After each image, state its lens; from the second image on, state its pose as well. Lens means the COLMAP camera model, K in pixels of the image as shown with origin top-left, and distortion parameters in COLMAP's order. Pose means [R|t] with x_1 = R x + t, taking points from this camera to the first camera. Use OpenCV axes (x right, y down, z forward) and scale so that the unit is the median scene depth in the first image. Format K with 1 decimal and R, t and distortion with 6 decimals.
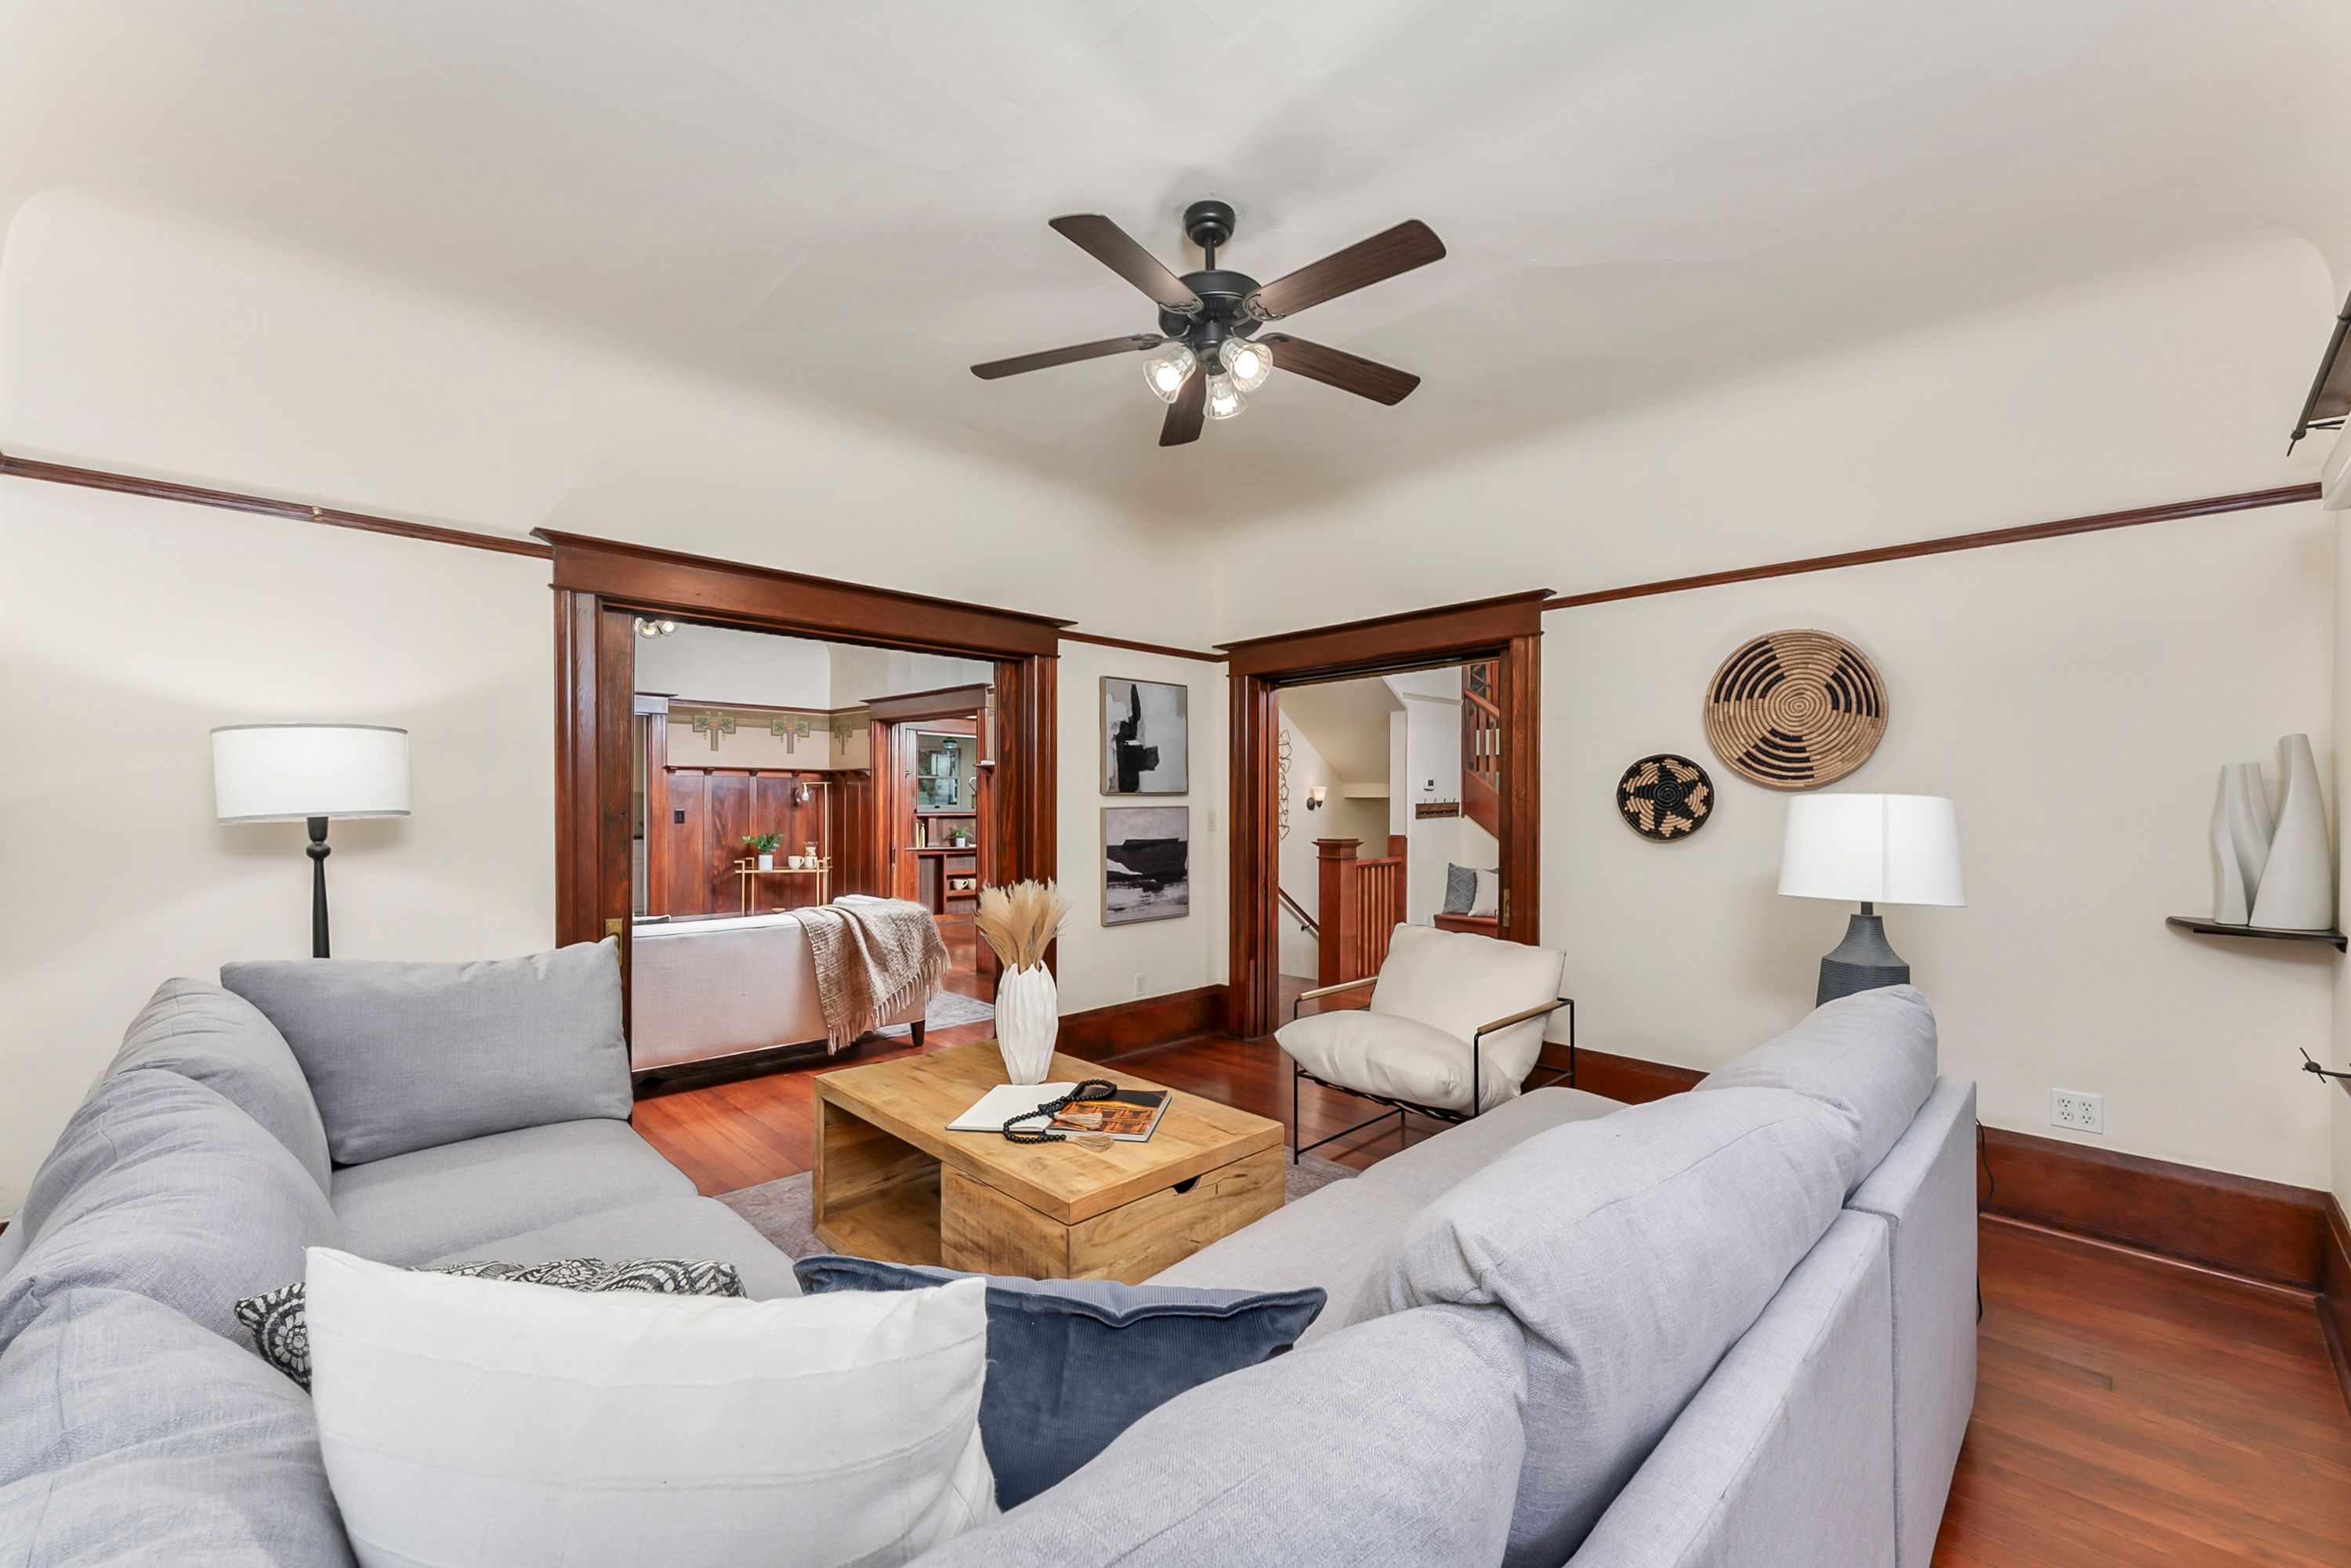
lens RADIAL K [[939.9, 0, 1182.0], [0, 939.9, 797.7], [0, 0, 1]] dist [-0.001018, -0.000282]
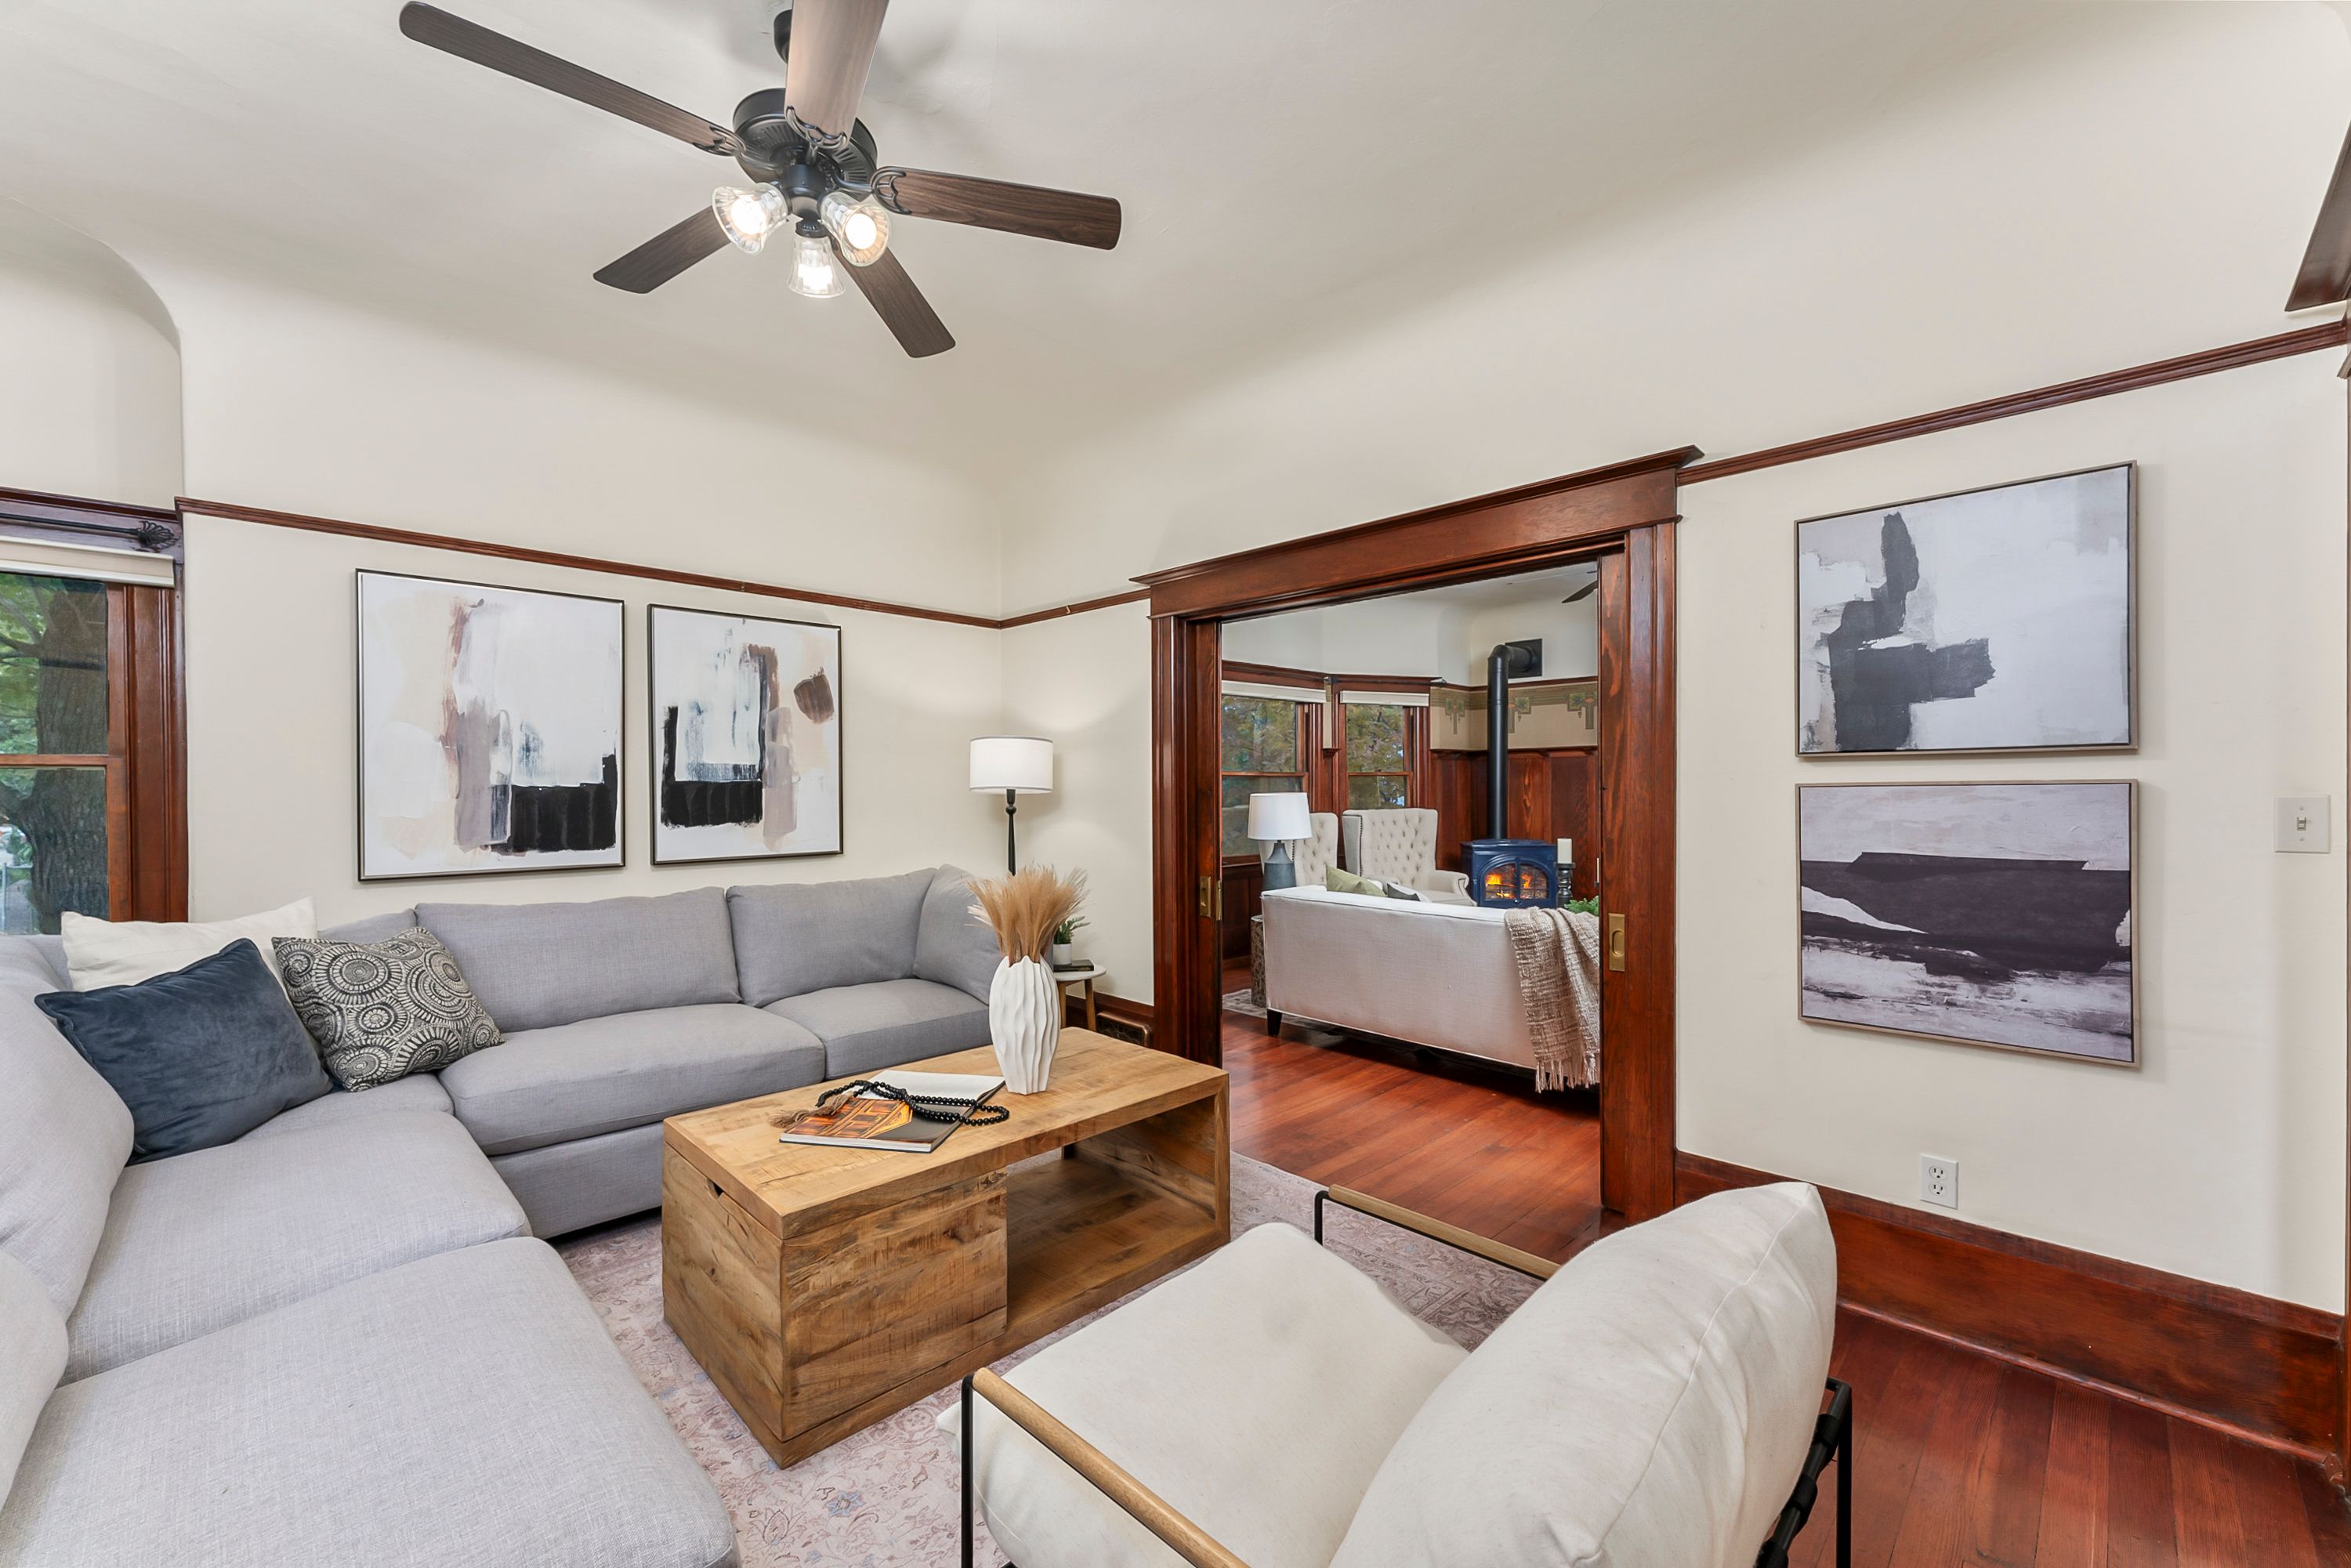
lens RADIAL K [[939.9, 0, 1157.4], [0, 939.9, 796.4], [0, 0, 1]] dist [-0.001018, -0.000282]
pose [[-0.009717, 0.007325, -0.999926, 0.391029], [0.007136, 0.999948, 0.007256, 0.010141], [0.999927, -0.007065, -0.009768, 0.613620]]
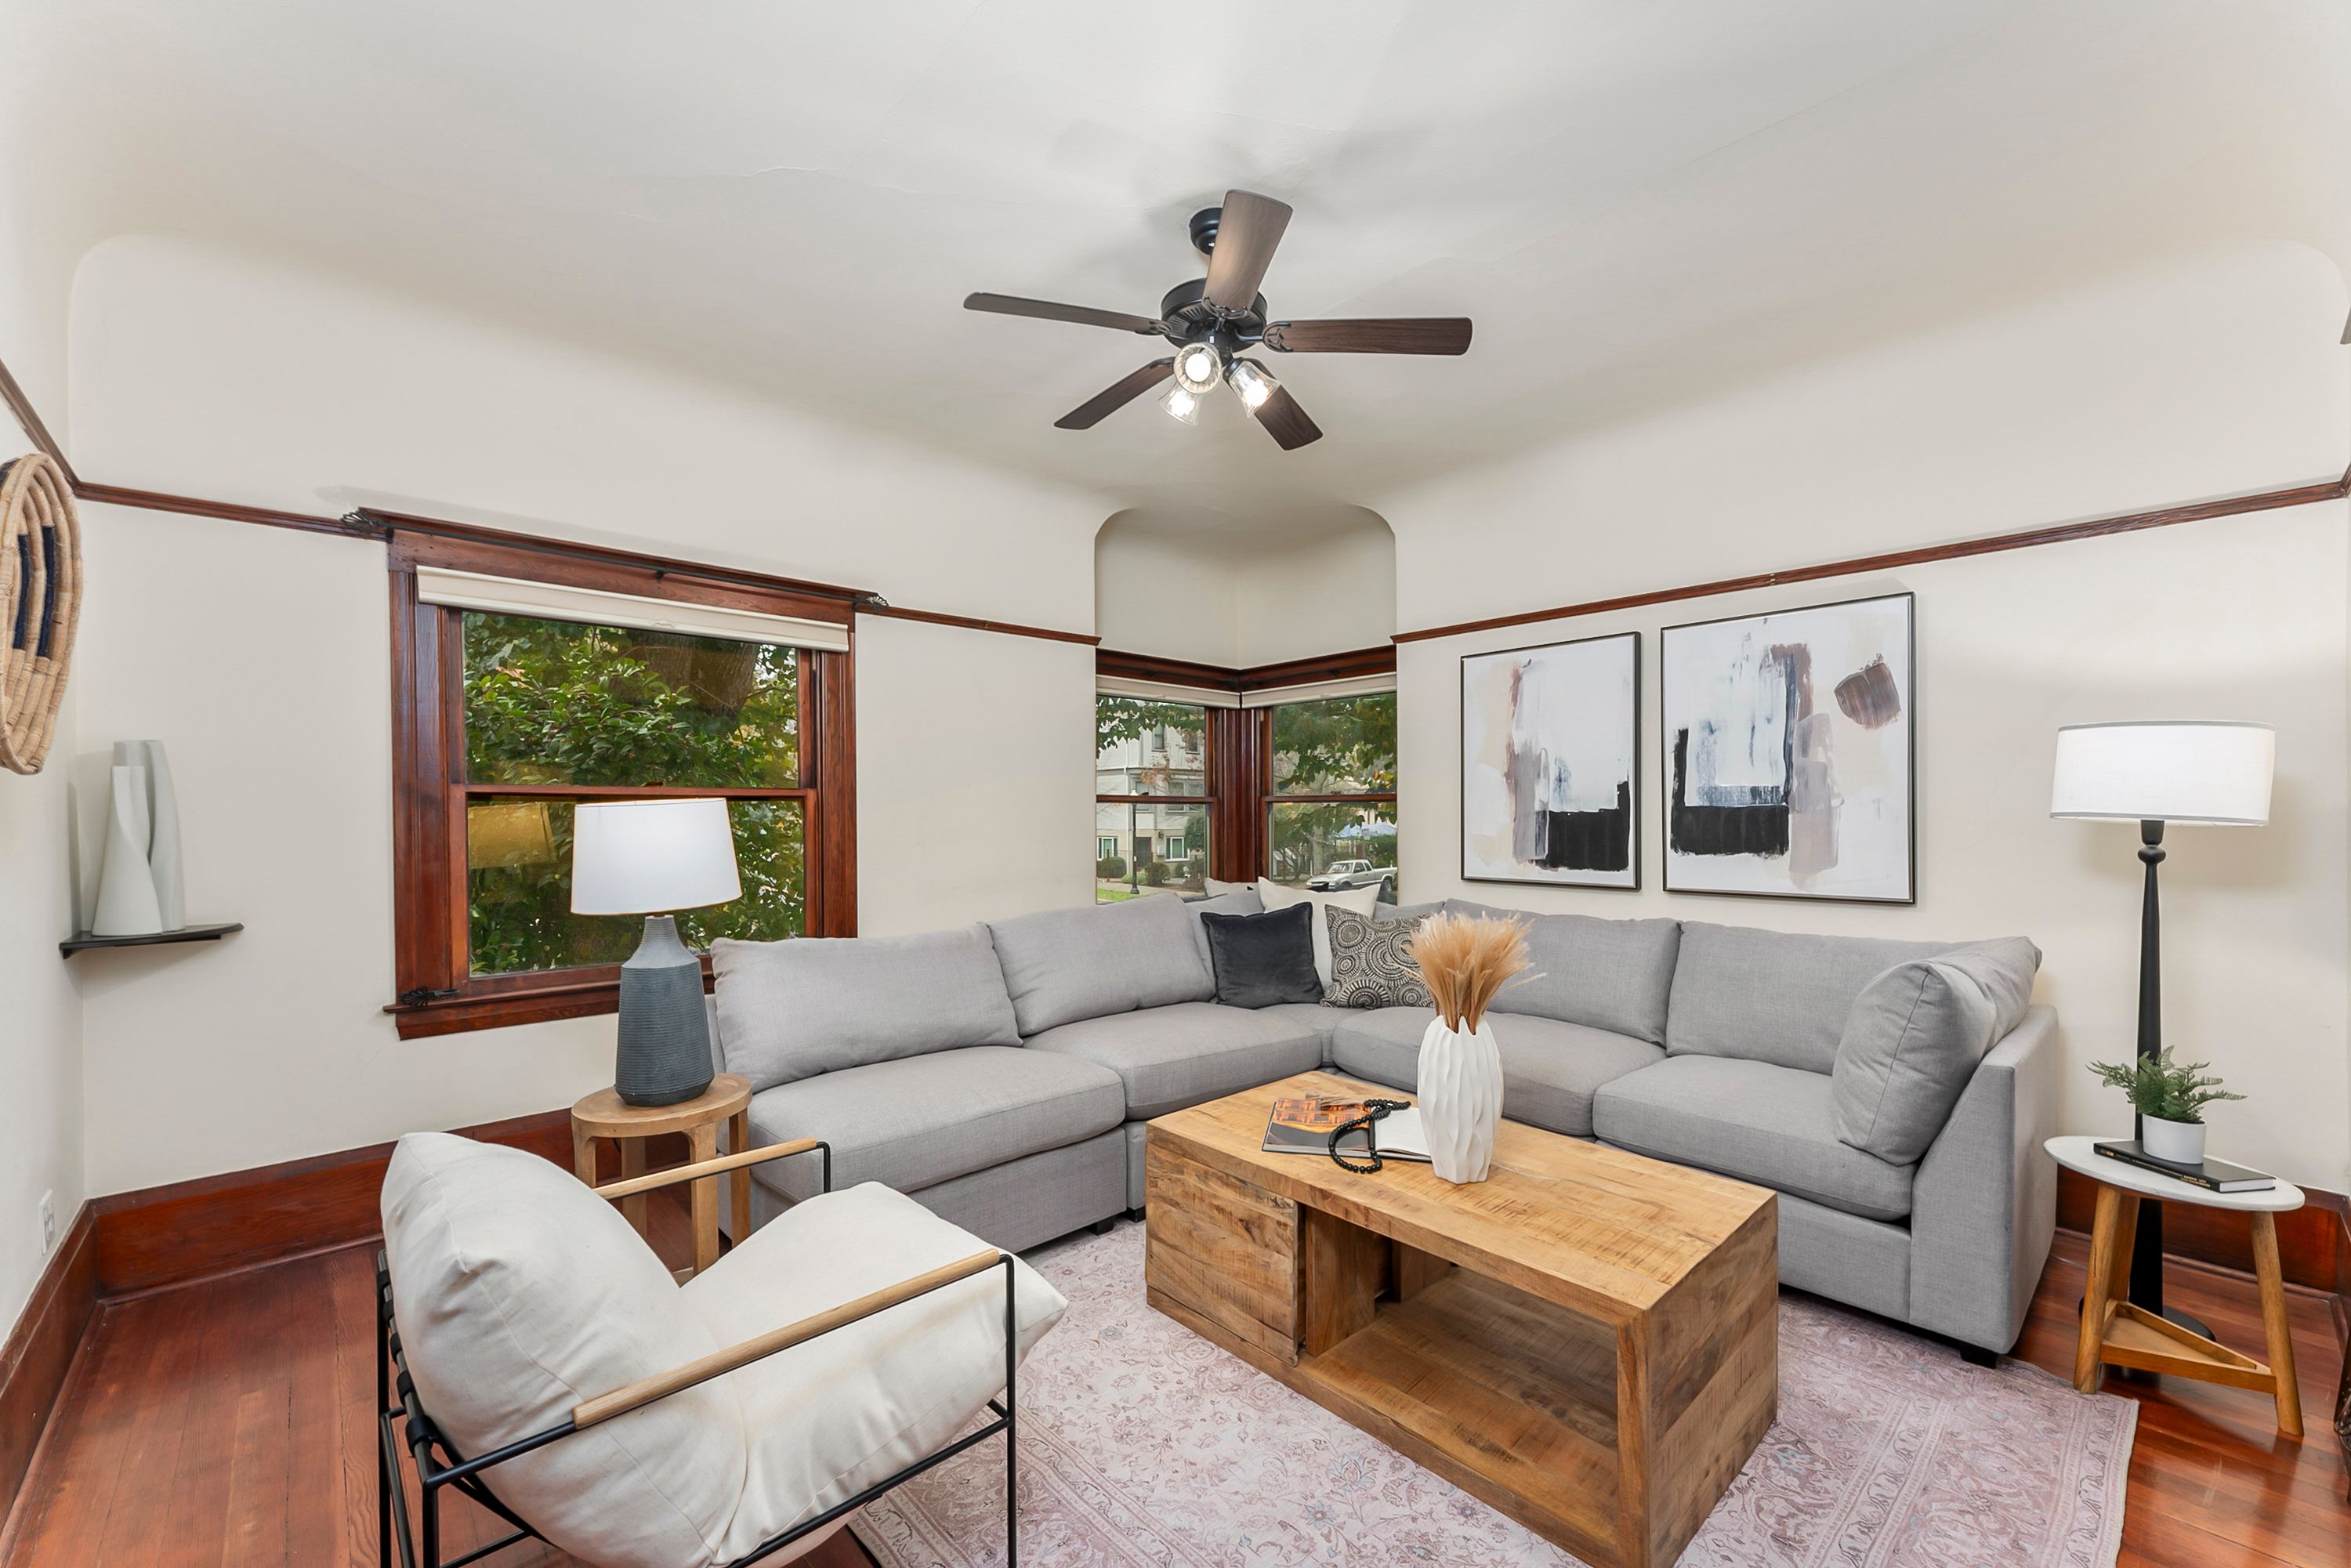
lens RADIAL K [[939.9, 0, 1170.2], [0, 939.9, 823.7], [0, 0, 1]] dist [-0.001018, -0.000282]
pose [[-0.998907, 0.001329, 0.046732, 0.015683], [0.001737, 0.999961, 0.008689, 0.007195], [-0.046719, 0.008761, -0.998870, 0.951630]]
